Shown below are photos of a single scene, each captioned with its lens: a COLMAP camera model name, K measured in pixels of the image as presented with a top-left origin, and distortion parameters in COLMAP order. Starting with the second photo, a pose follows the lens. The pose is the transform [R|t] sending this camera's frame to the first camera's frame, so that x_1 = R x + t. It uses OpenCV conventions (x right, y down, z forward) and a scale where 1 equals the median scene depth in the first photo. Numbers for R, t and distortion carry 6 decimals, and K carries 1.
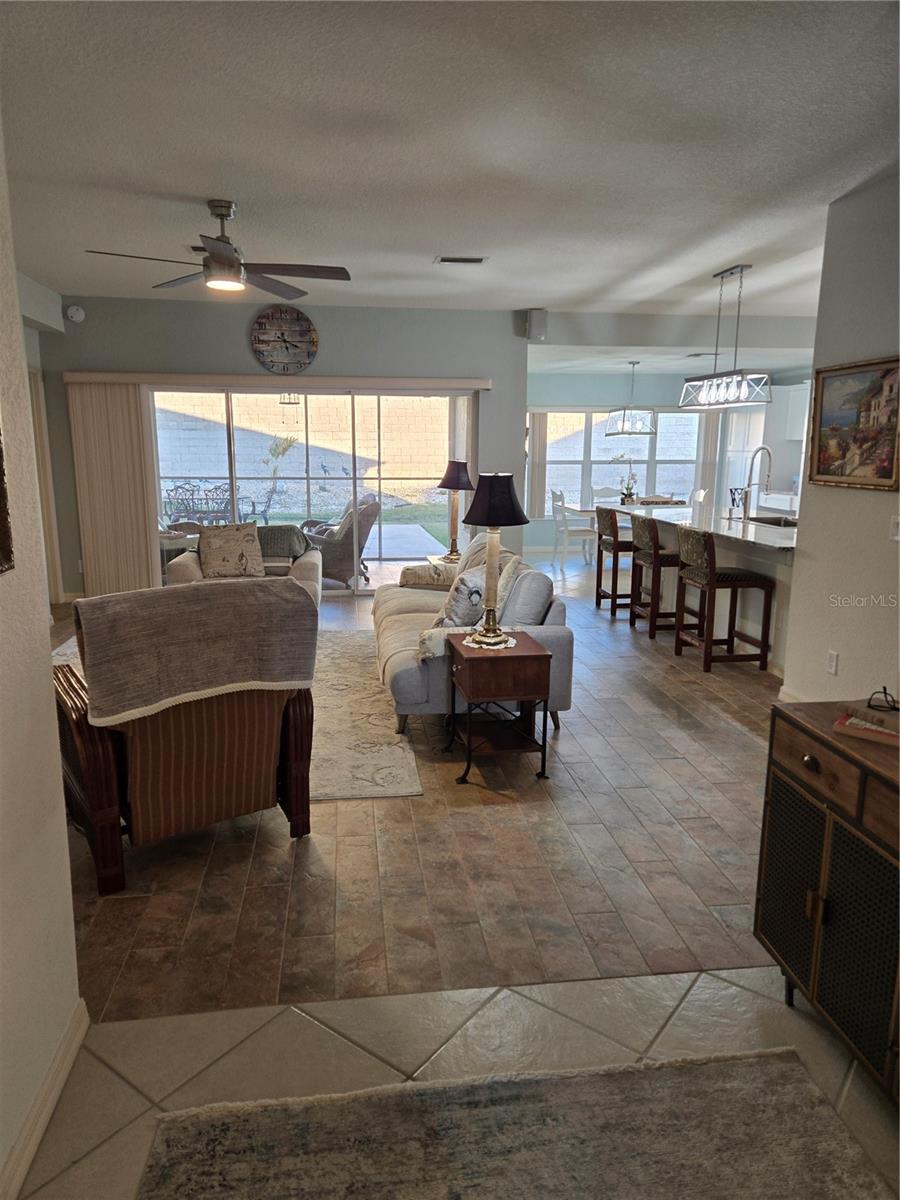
lens RADIAL K [[801.1, 0, 443.9], [0, 801.1, 591.9], [0, 0, 1]] dist [0.055349, -0.000254]
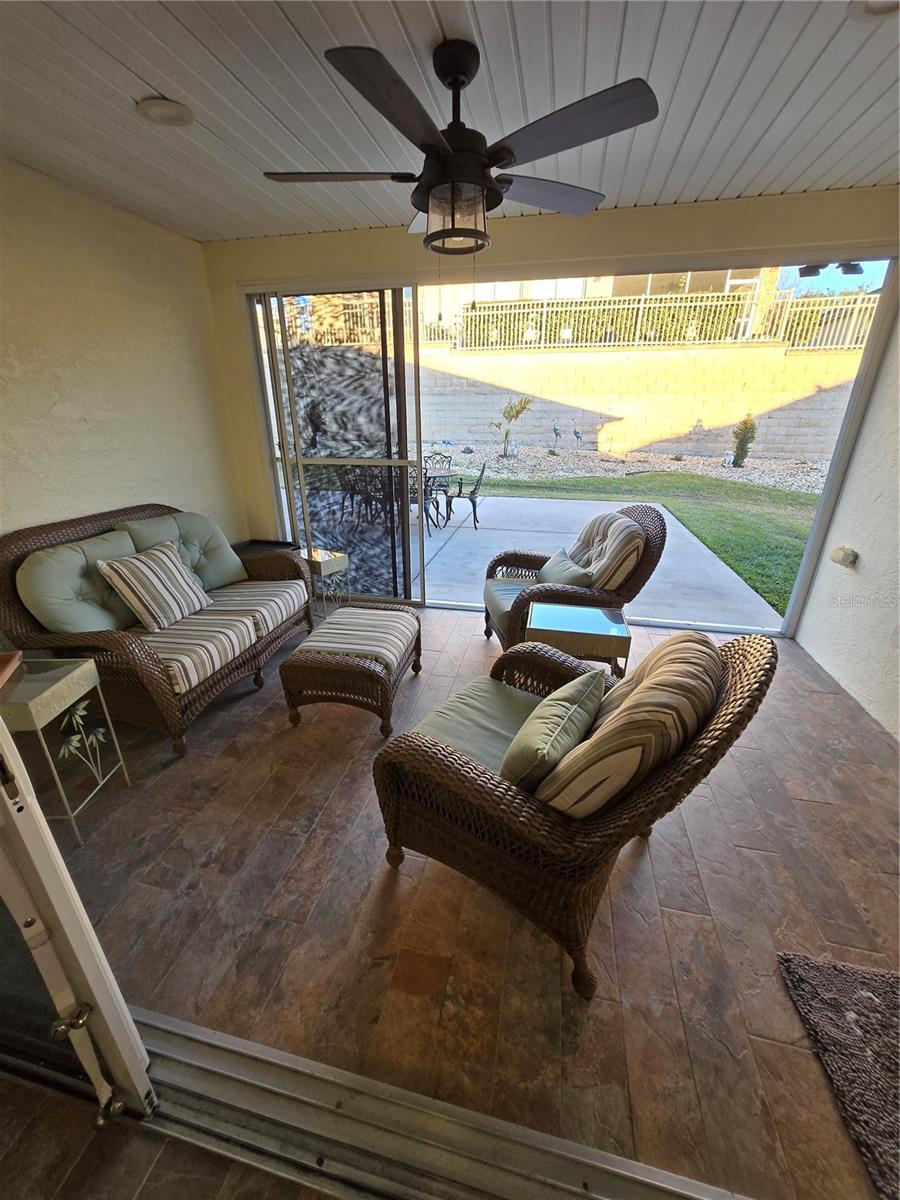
lens RADIAL K [[475.6, 0, 446.9], [0, 475.6, 600.3], [0, 0, 1]] dist [0.000926, 0.000044]
pose [[0.938810, 0.128011, -0.319763, -0.062289], [-0.061998, 0.976012, 0.208704, -0.066484], [0.338809, -0.176108, 0.924226, 0.381049]]
